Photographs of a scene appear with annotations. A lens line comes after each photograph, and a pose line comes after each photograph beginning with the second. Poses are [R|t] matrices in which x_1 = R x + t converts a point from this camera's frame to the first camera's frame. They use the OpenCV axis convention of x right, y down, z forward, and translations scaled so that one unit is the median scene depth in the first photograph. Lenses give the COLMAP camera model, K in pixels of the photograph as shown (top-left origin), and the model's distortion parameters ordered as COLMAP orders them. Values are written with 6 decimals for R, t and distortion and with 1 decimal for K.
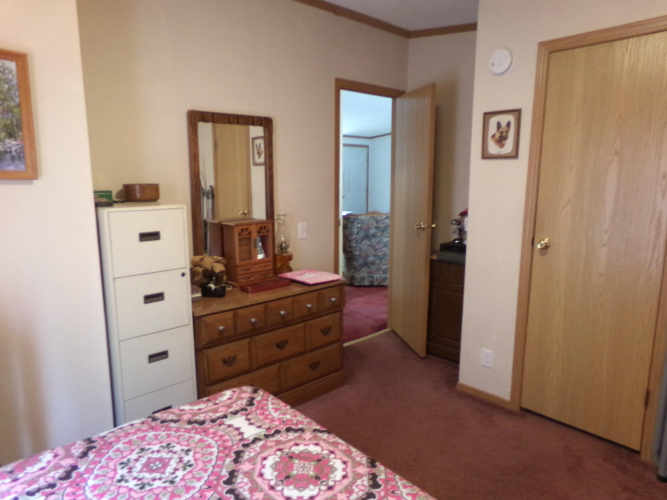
lens RADIAL K [[443.1, 0, 328.4], [0, 443.1, 248.1], [0, 0, 1]] dist [-0.038021, 0.031524]
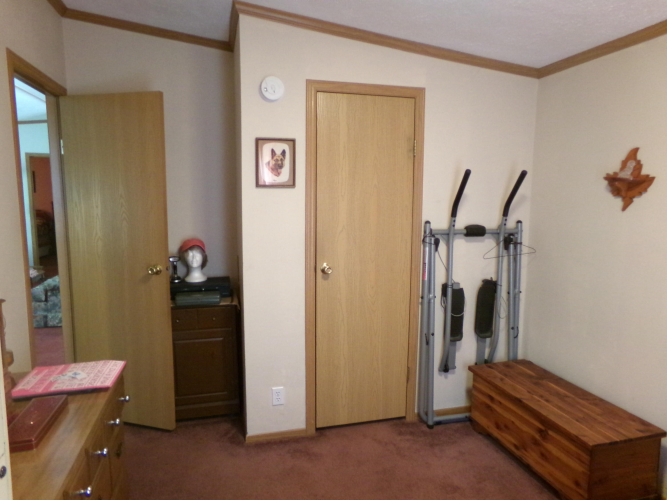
lens RADIAL K [[443.1, 0, 331.0], [0, 443.1, 255.2], [0, 0, 1]] dist [-0.038021, 0.031524]
pose [[0.474784, -0.105829, 0.873717, -0.422120], [0.139443, 0.989250, 0.044048, -0.083461], [-0.868986, 0.100921, 0.484437, 0.448778]]
